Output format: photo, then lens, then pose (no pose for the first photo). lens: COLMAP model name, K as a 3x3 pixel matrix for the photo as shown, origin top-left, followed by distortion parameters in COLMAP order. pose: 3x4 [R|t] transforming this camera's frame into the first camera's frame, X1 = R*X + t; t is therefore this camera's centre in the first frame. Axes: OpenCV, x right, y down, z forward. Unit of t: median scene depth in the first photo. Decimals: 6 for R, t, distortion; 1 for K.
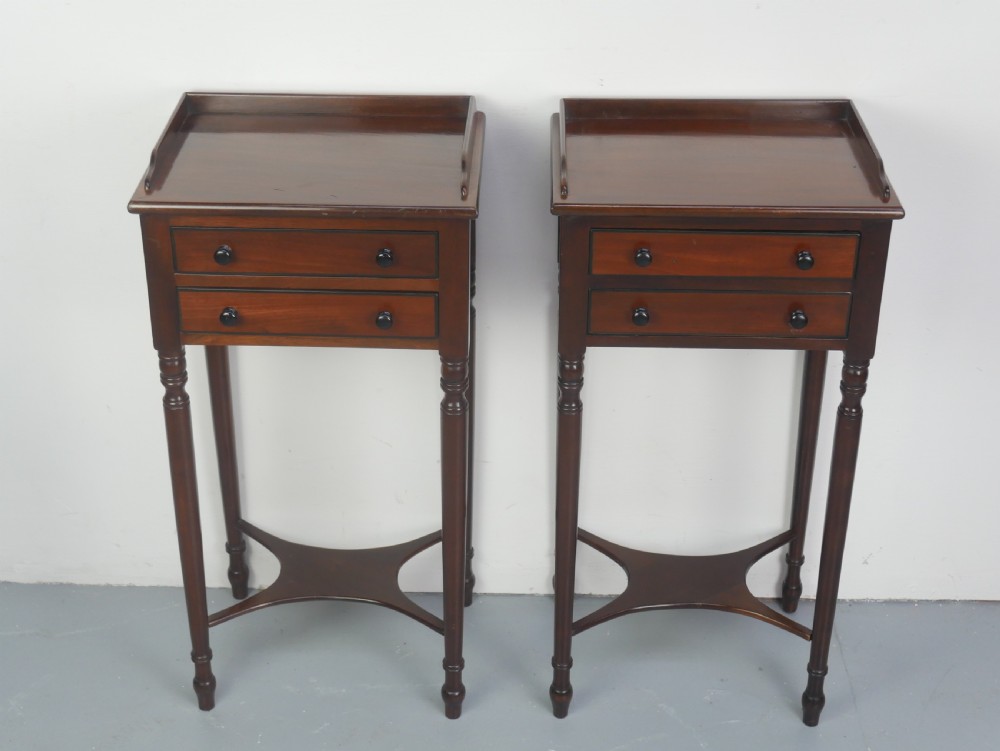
lens RADIAL K [[1479.0, 0, 504.5], [0, 1479.0, 395.5], [0, 0, 1]] dist [-0.026984, 0.017941]
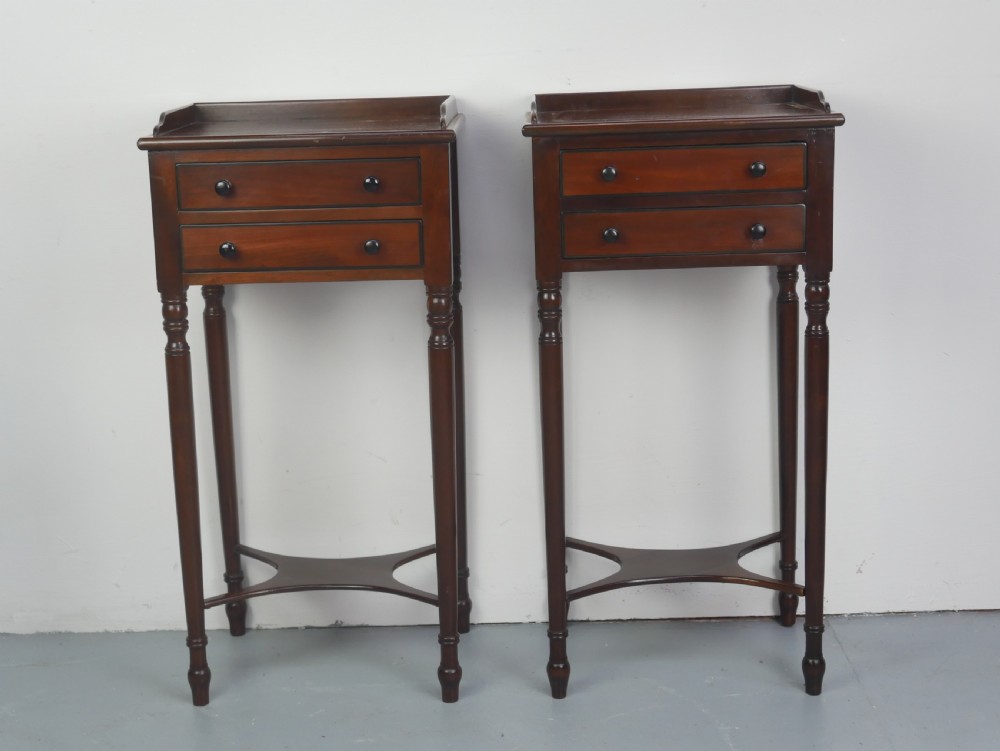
lens RADIAL K [[1479.0, 0, 504.5], [0, 1479.0, 395.5], [0, 0, 1]] dist [-0.026984, 0.017941]
pose [[0.999350, -0.035782, -0.004459, 0.013421], [0.033284, 0.962953, -0.267608, 0.293684], [0.013869, 0.267286, 0.963517, -0.003949]]
